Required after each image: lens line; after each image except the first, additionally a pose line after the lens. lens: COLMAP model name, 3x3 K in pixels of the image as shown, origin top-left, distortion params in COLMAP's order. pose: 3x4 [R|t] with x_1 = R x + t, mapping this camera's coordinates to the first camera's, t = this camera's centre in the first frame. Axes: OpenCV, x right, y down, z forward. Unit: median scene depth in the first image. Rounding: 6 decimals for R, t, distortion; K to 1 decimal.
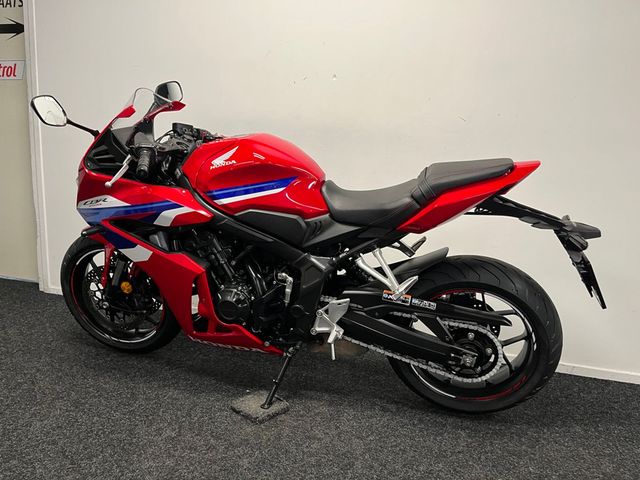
lens RADIAL K [[476.4, 0, 320.0], [0, 476.4, 240.0], [0, 0, 1]] dist [0.101512, -0.143490]
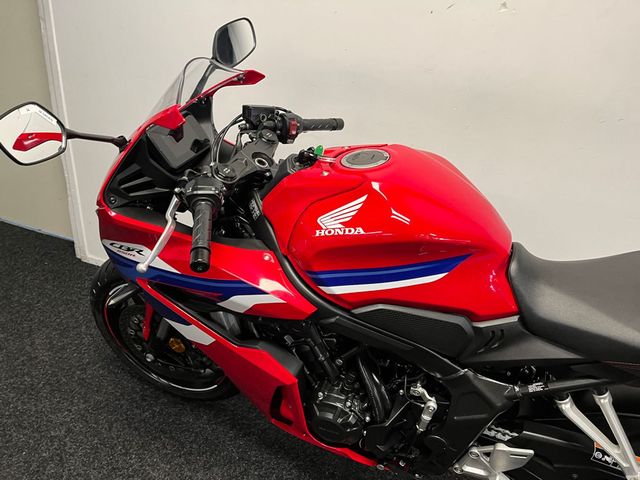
lens RADIAL K [[476.4, 0, 320.0], [0, 476.4, 240.0], [0, 0, 1]] dist [0.101512, -0.143490]
pose [[0.993974, 0.069305, -0.084925, -0.165910], [-0.046021, 0.967017, 0.250521, -0.266280], [0.099487, -0.245103, 0.964379, 0.434707]]
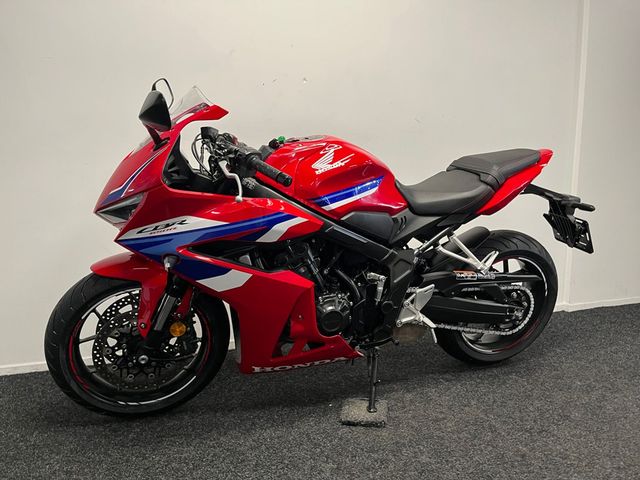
lens RADIAL K [[476.4, 0, 320.0], [0, 476.4, 240.0], [0, 0, 1]] dist [0.101512, -0.143490]
pose [[0.839054, -0.139373, 0.525893, -0.687139], [0.148144, 0.988633, 0.025647, -0.040559], [-0.523489, 0.056389, 0.850164, 0.201004]]
